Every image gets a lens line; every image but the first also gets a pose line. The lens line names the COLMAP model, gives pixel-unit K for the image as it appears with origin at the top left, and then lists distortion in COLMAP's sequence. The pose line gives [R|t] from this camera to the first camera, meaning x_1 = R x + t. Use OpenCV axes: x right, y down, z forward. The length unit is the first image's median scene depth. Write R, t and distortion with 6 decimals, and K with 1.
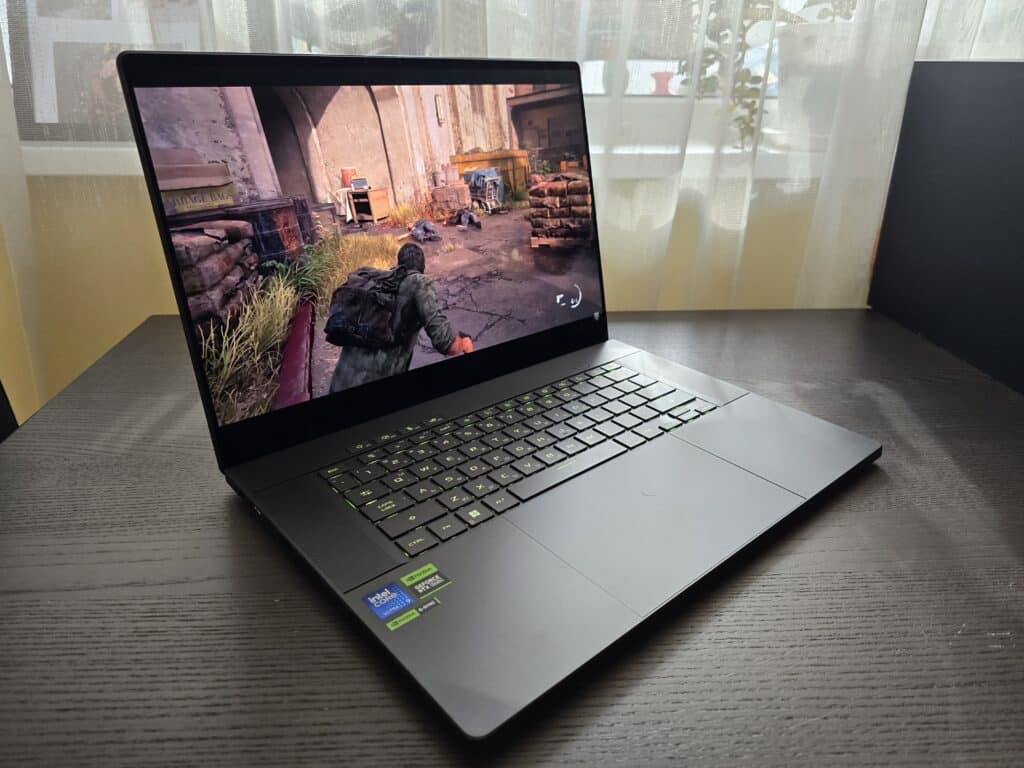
lens RADIAL K [[716.5, 0, 513.4], [0, 716.5, 380.3], [0, 0, 1]] dist [0.037458, -0.096435]
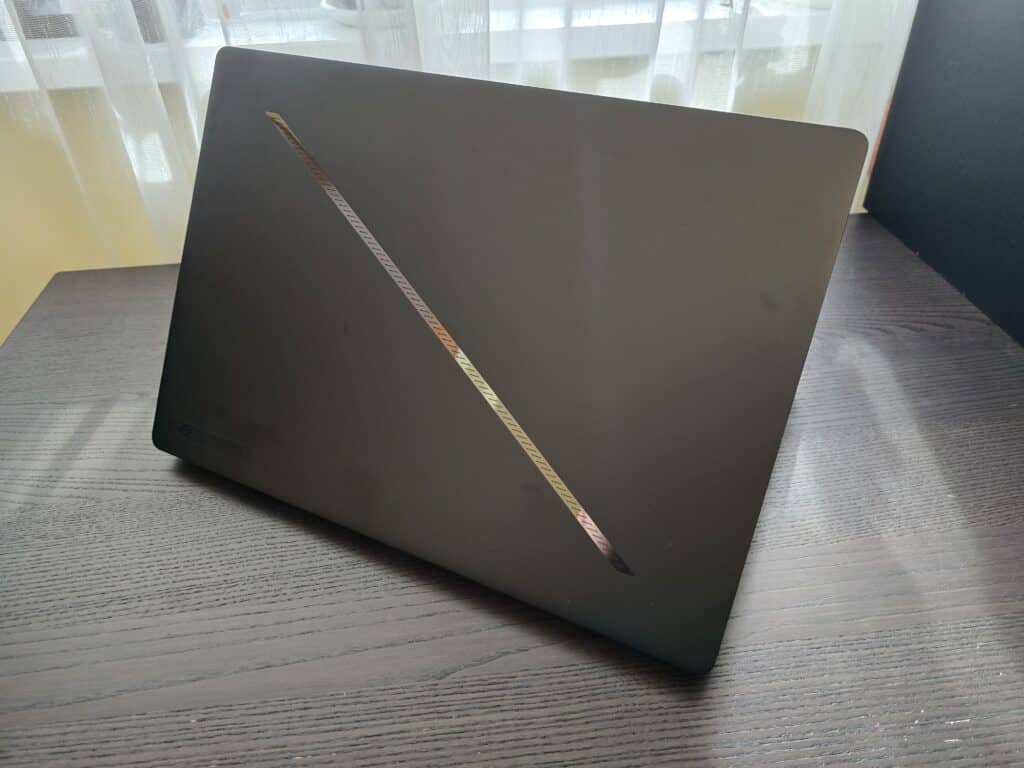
lens RADIAL K [[716.5, 0, 513.4], [0, 716.5, 380.3], [0, 0, 1]] dist [0.037458, -0.096435]
pose [[0.998941, -0.045685, 0.005456, 0.050406], [0.042667, 0.964201, 0.261717, -0.169085], [-0.017217, -0.261207, 0.965129, 0.102203]]
